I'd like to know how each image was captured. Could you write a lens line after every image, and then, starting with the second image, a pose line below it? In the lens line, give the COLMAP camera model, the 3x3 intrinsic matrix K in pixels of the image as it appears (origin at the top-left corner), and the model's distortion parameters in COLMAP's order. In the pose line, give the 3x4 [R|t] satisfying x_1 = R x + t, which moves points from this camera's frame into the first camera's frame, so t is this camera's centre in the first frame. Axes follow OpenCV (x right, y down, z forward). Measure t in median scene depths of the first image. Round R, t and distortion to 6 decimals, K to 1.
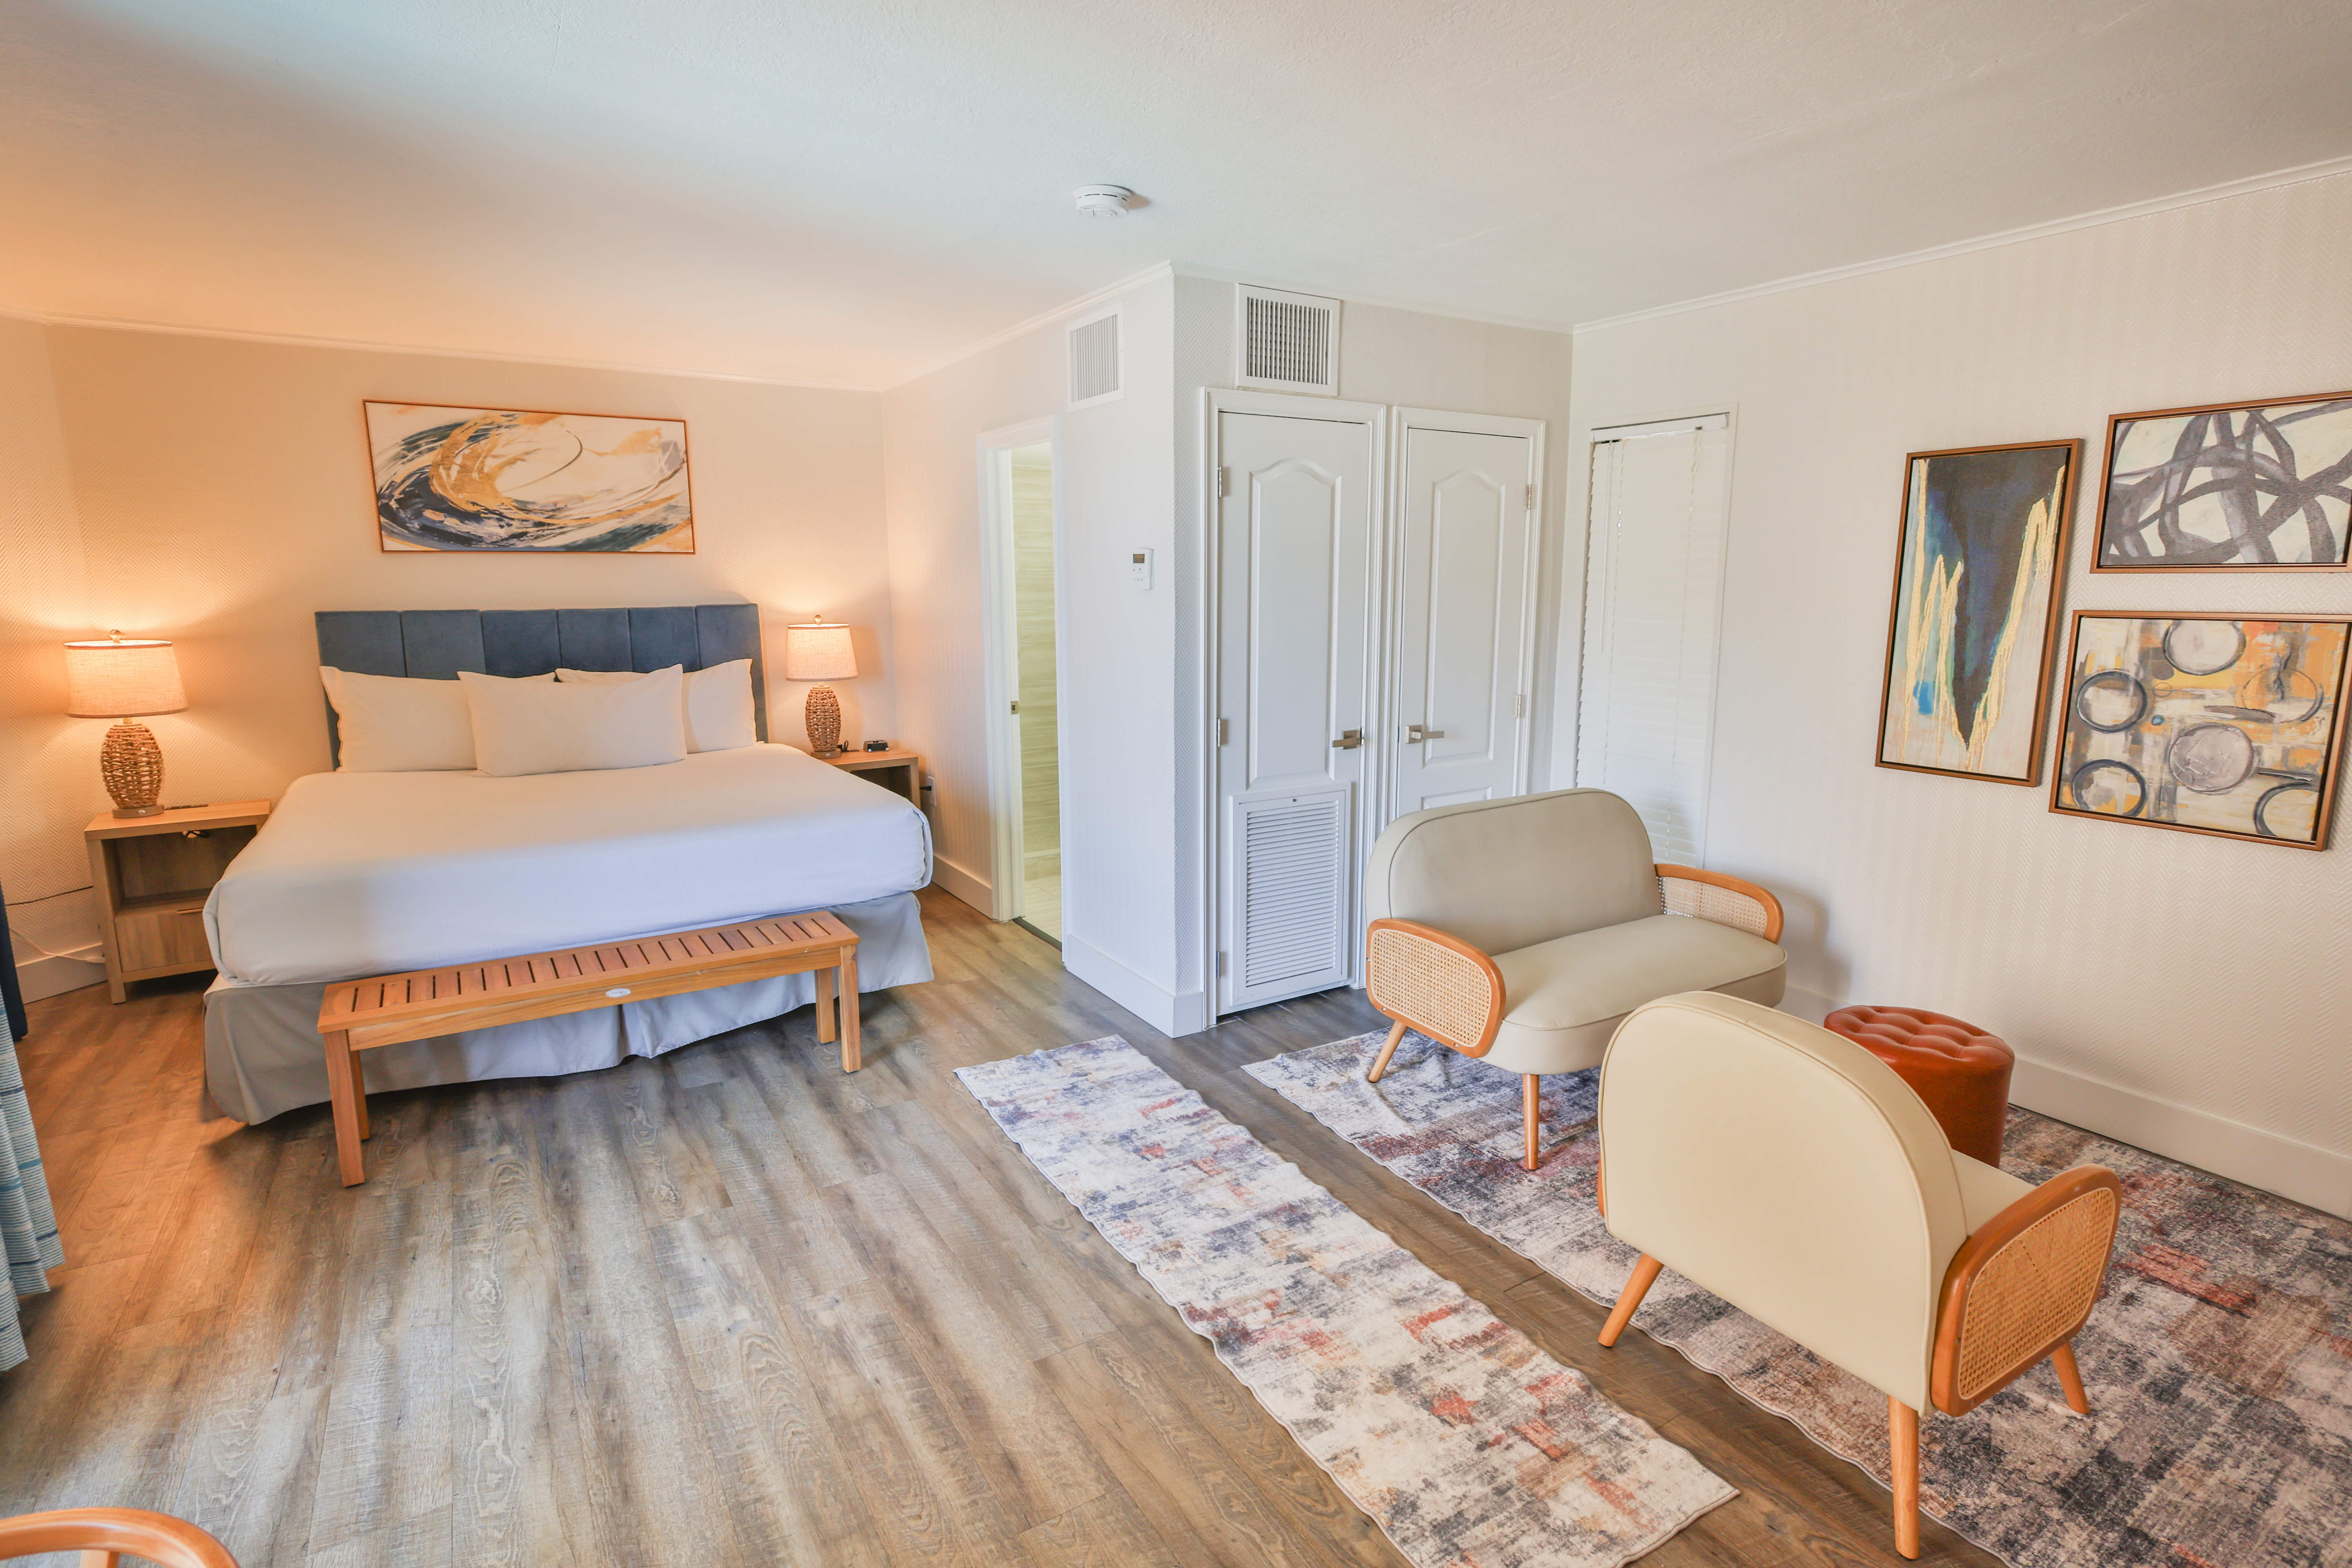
lens RADIAL K [[1169.2, 0, 1174.1], [0, 1169.2, 757.2], [0, 0, 1]] dist [-0.001720, 0.000243]
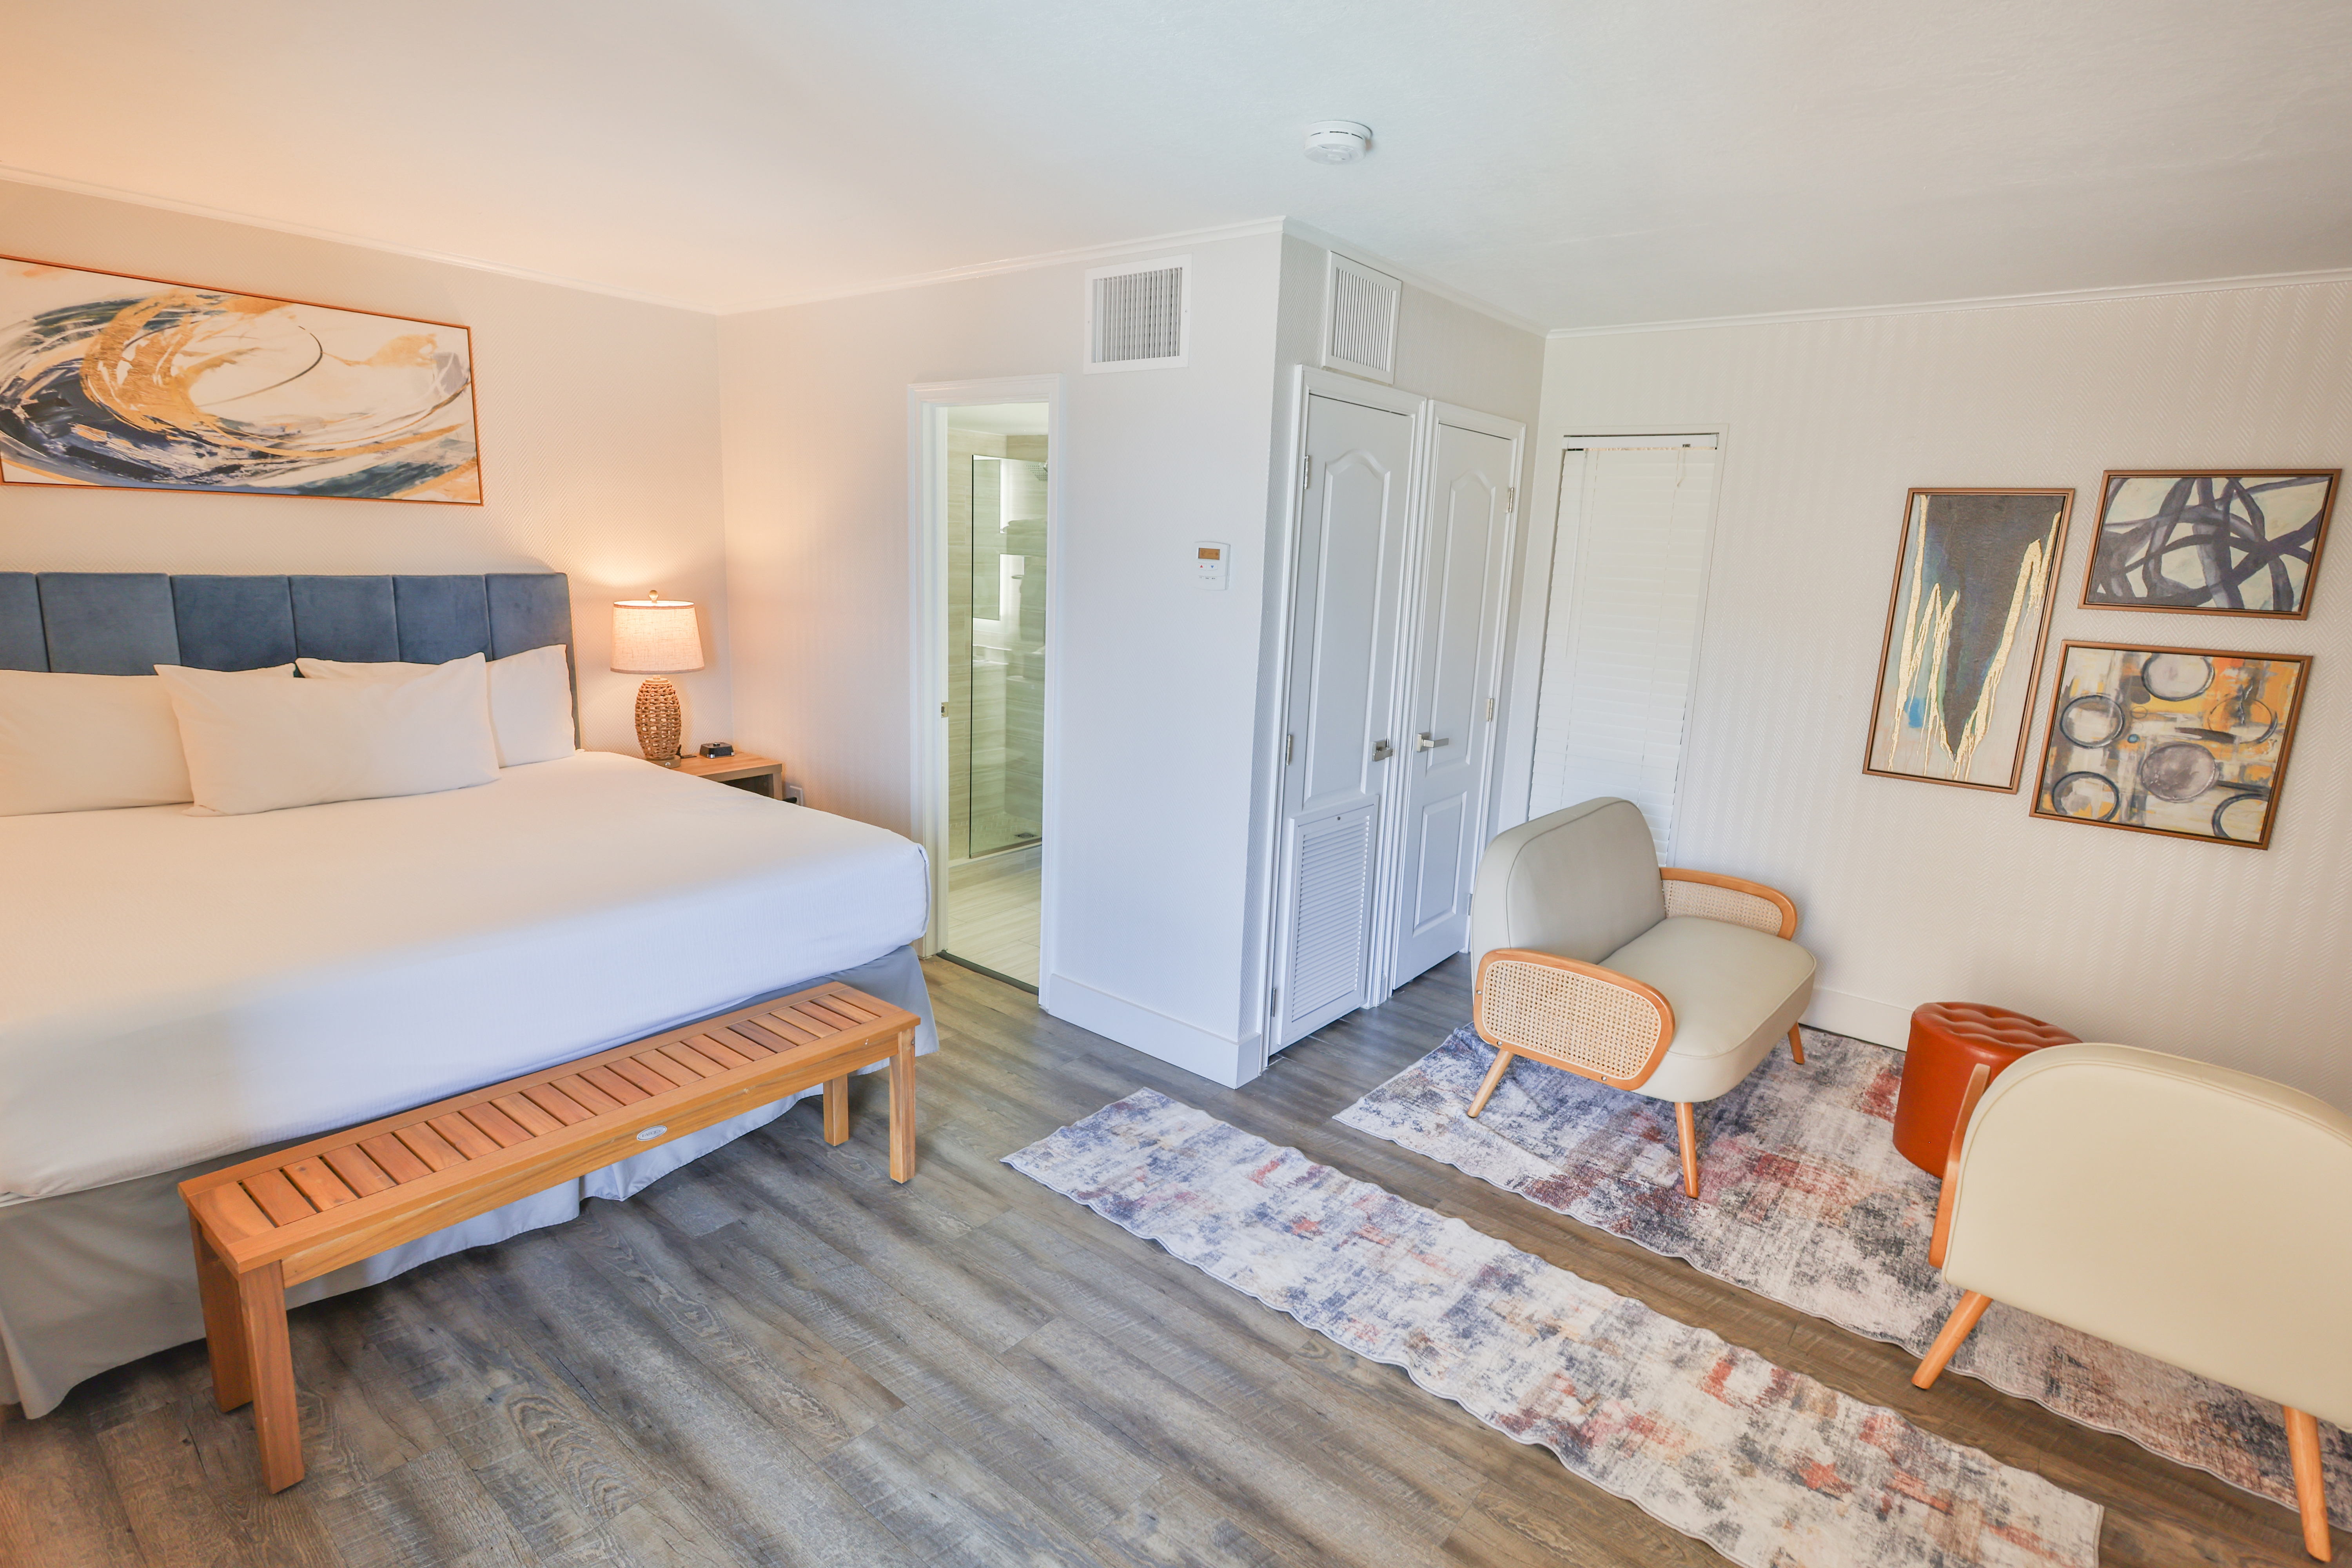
lens RADIAL K [[1169.2, 0, 1189.6], [0, 1169.2, 757.0], [0, 0, 1]] dist [-0.001720, 0.000243]
pose [[0.941266, -0.019042, 0.337129, -0.392789], [0.007480, 0.999340, 0.035561, -0.055833], [-0.337584, -0.030950, 0.940787, 0.202173]]
